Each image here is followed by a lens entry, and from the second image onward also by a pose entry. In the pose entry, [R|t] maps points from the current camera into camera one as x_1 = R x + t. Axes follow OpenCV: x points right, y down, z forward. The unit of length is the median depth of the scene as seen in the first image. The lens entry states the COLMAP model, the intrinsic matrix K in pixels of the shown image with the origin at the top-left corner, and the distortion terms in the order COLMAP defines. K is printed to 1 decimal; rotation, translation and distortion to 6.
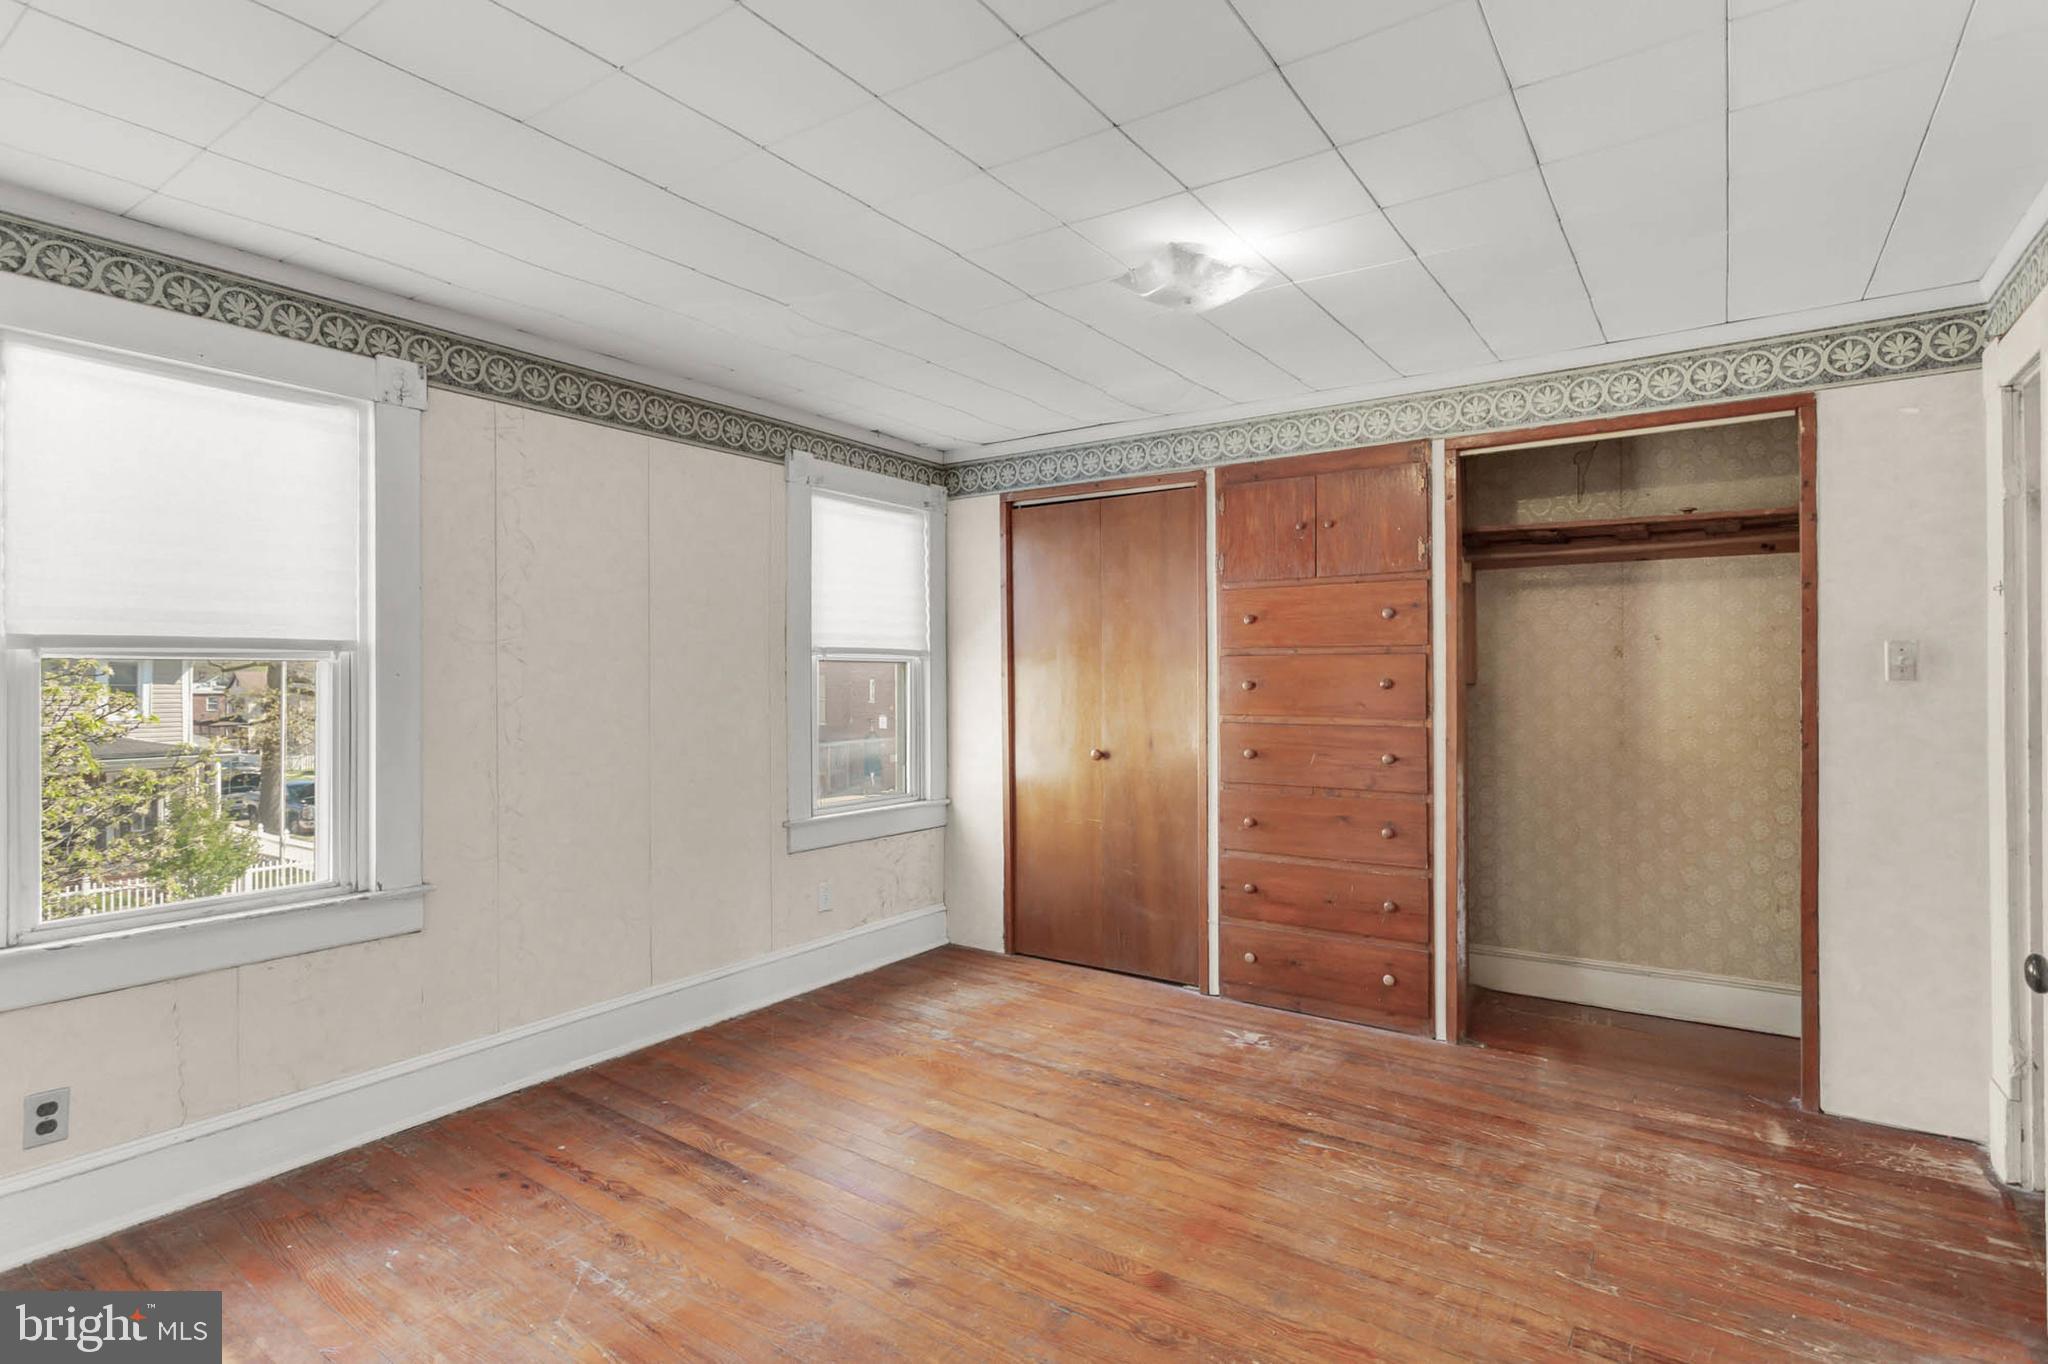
lens RADIAL K [[970.4, 0, 1024.0], [0, 970.4, 682.0], [0, 0, 1]] dist [-0.000463, 0.000113]
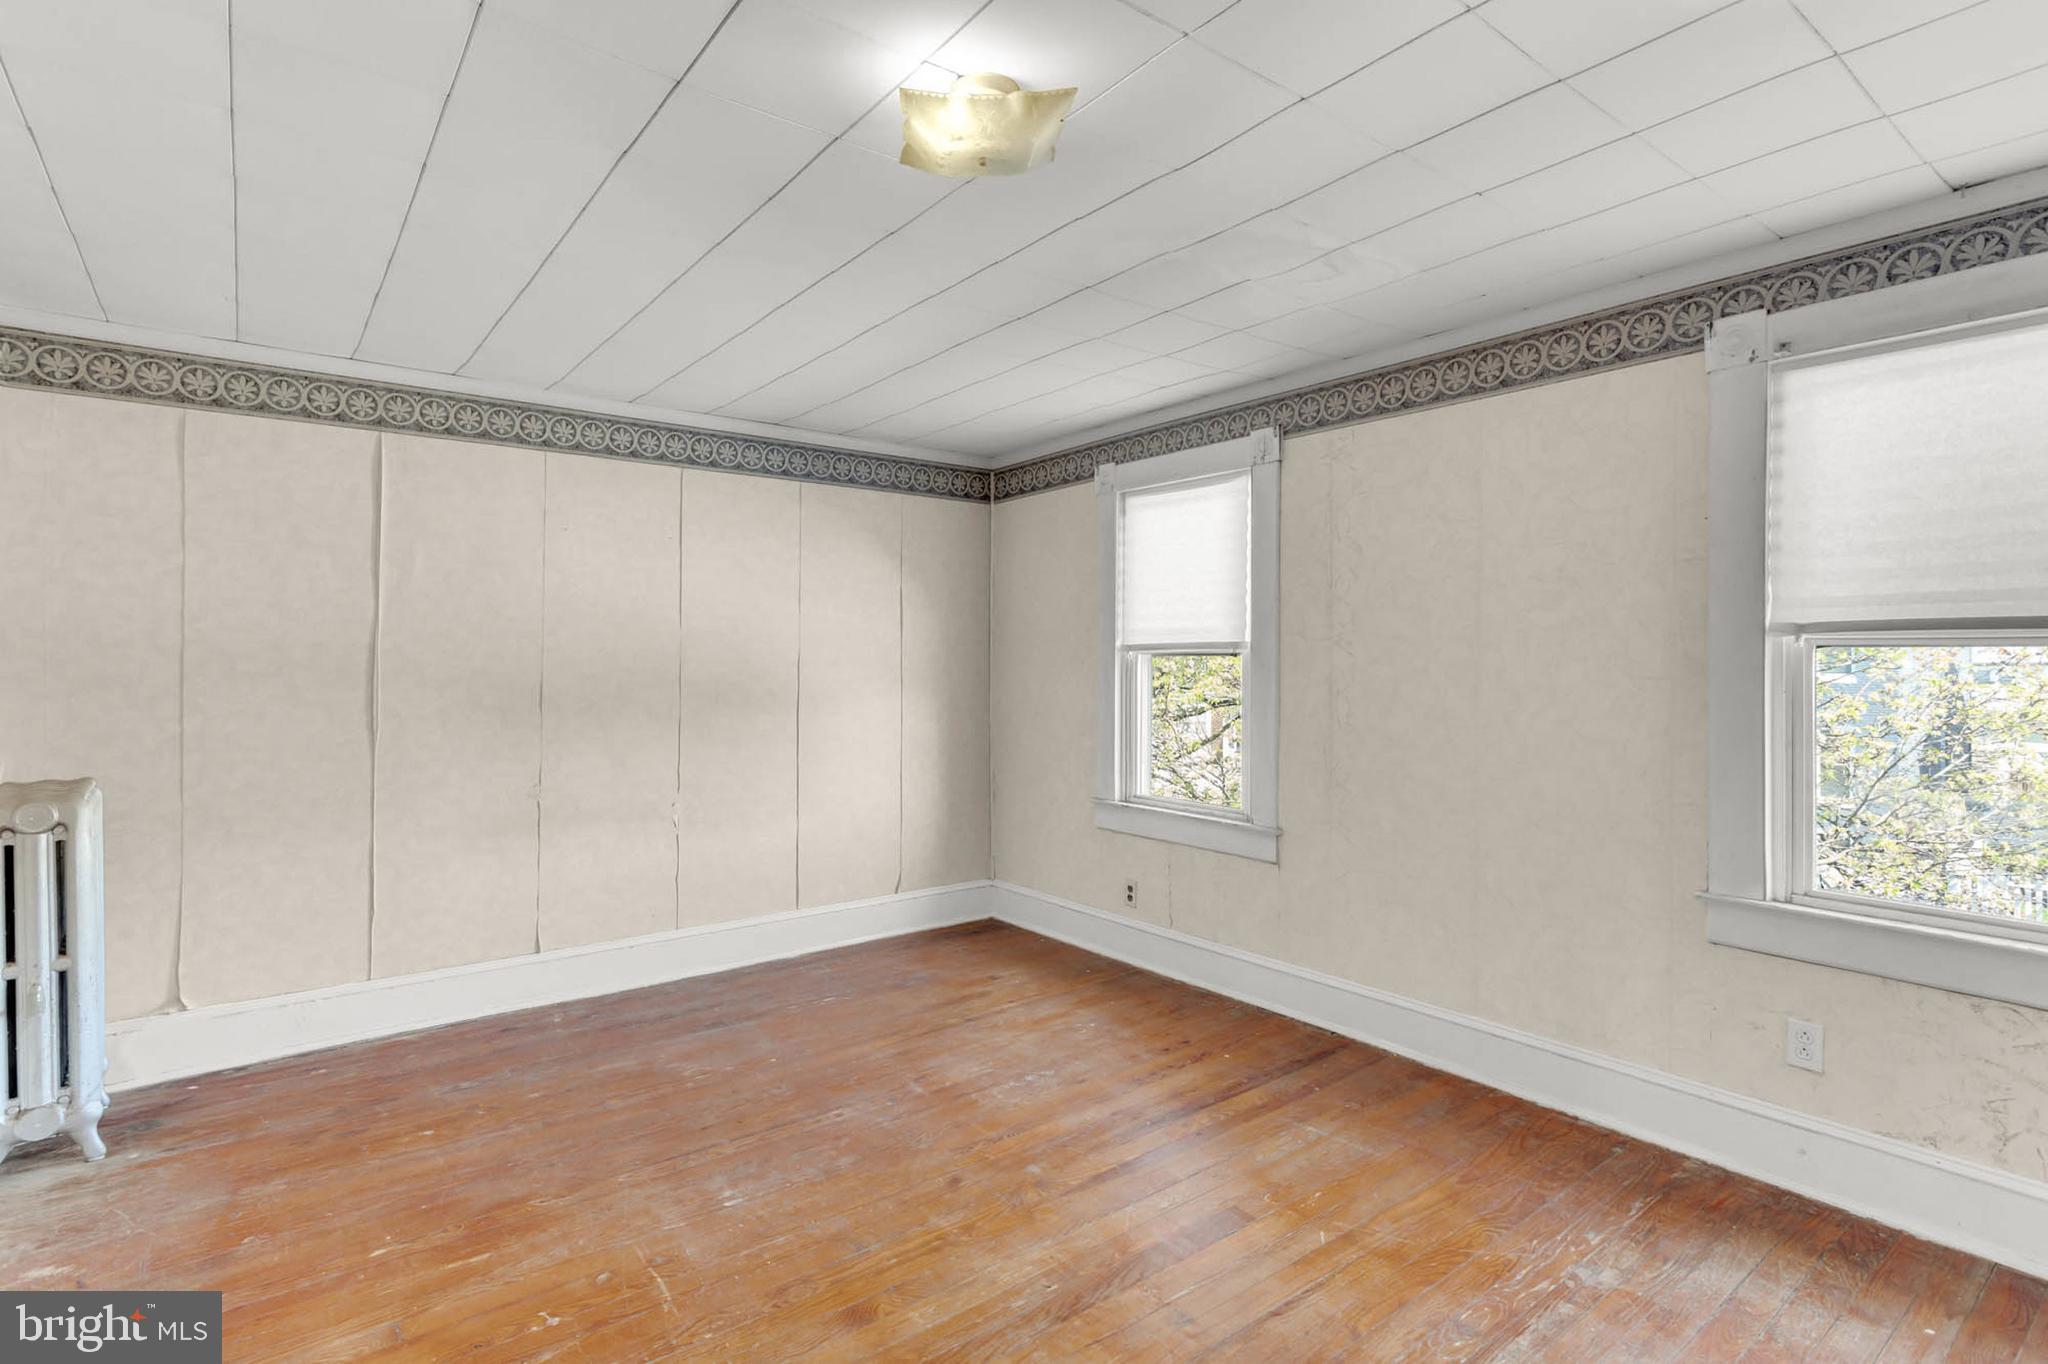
lens RADIAL K [[1004.1, 0, 1021.4], [0, 1004.1, 670.5], [0, 0, 1]] dist [-0.002230, 0.000841]
pose [[-0.285111, 0.007460, -0.958466, 0.725663], [-0.009864, 0.999894, 0.010717, -0.011368], [0.958444, 0.012510, -0.285007, 1.009506]]
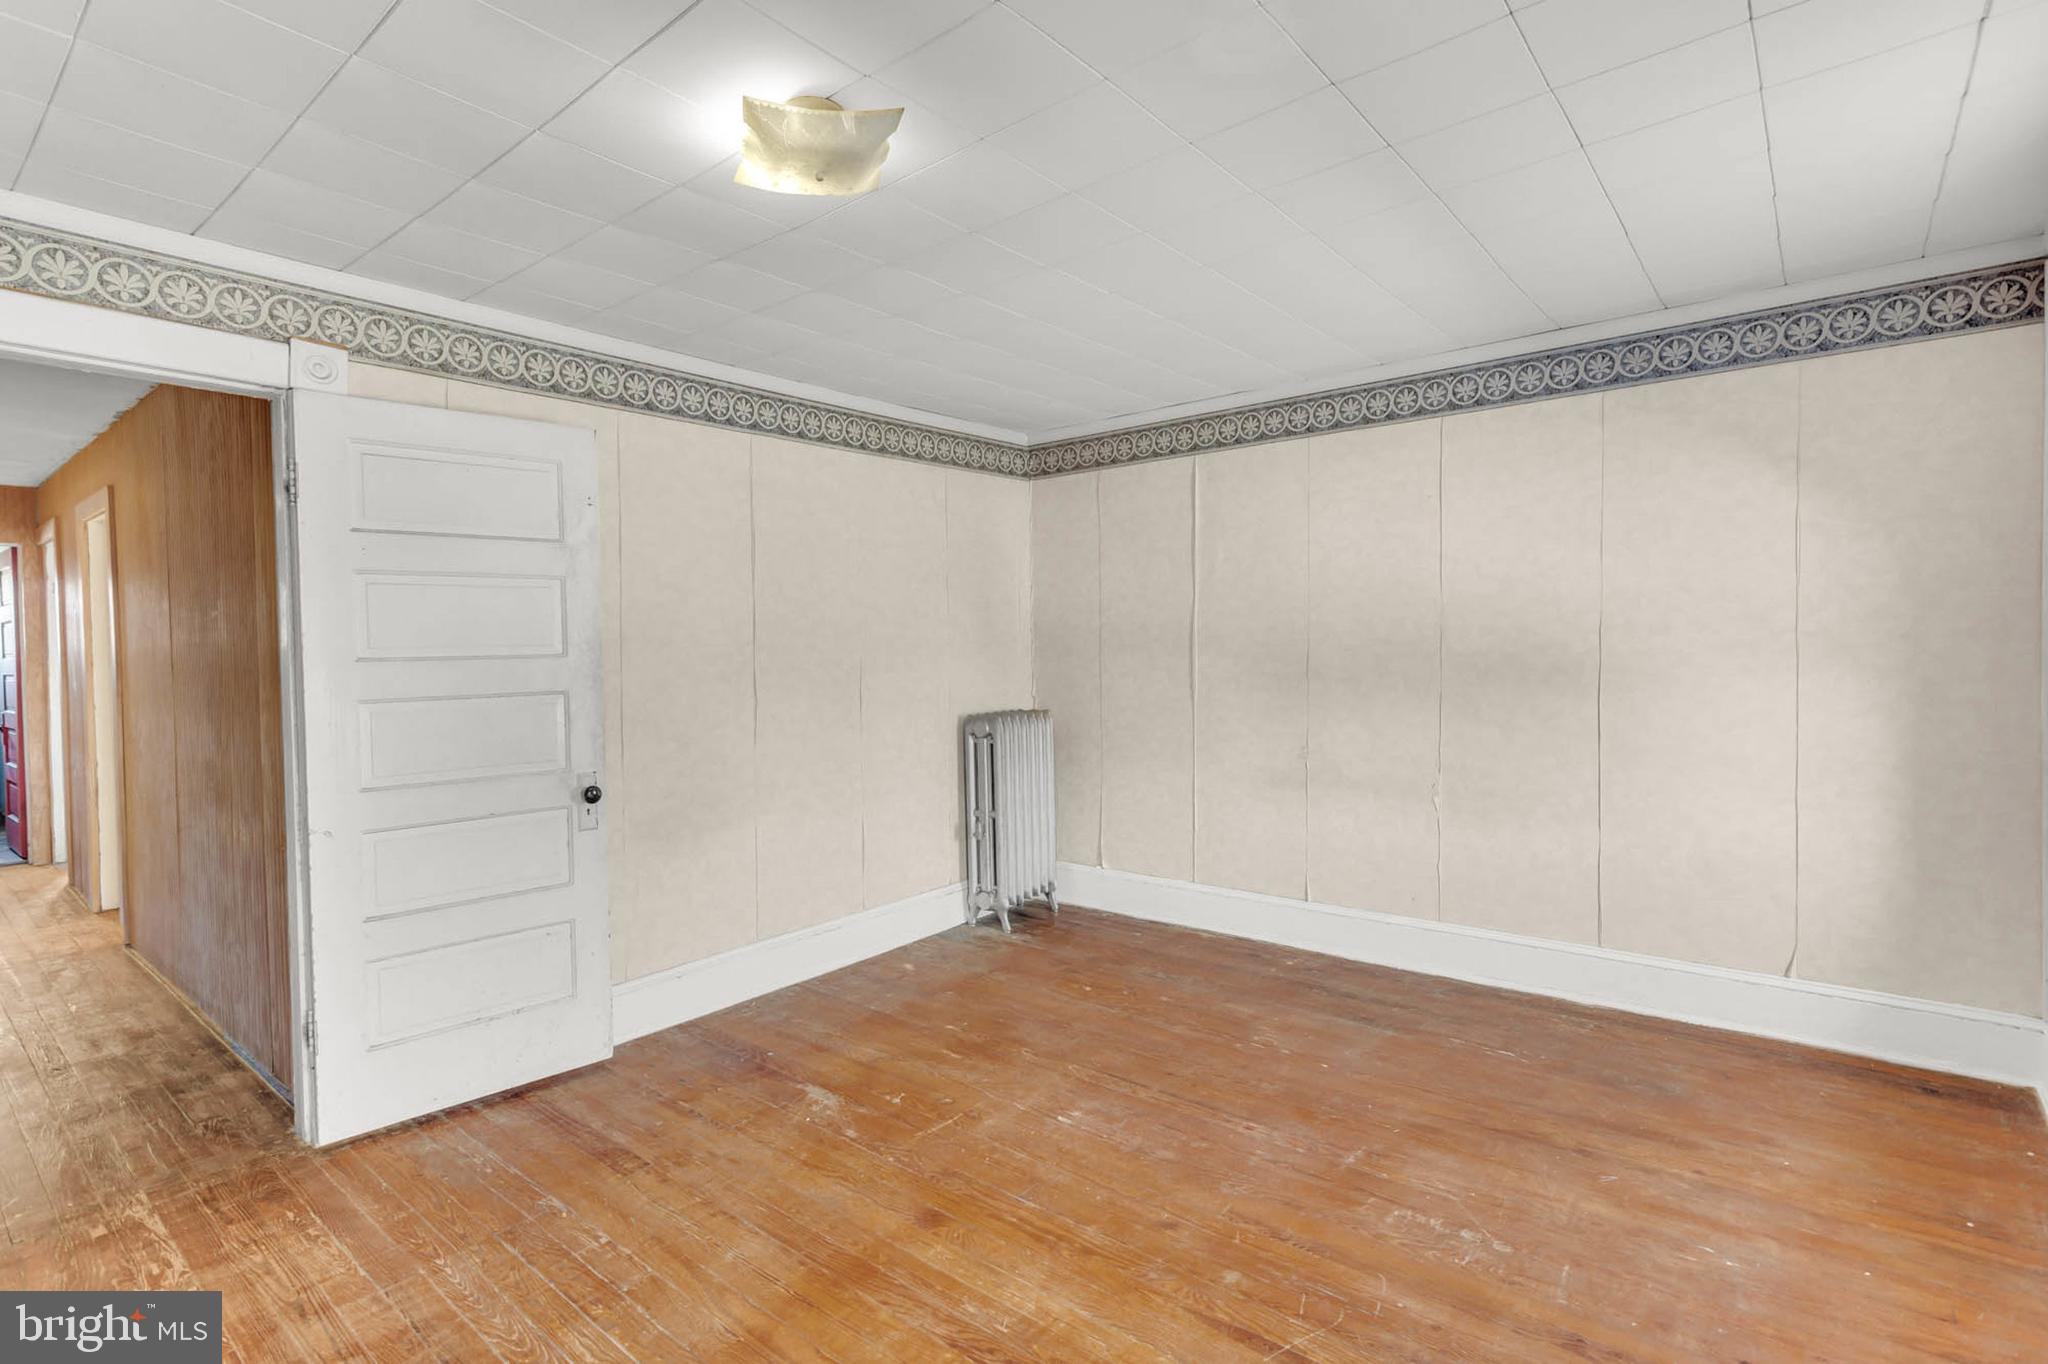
lens RADIAL K [[1004.1, 0, 1021.4], [0, 1004.1, 670.5], [0, 0, 1]] dist [-0.002230, 0.000841]
pose [[-0.995988, 0.018641, 0.087525, -0.047100], [0.022197, 0.998960, 0.039827, -0.016731], [-0.086692, 0.041610, -0.995366, 1.466444]]
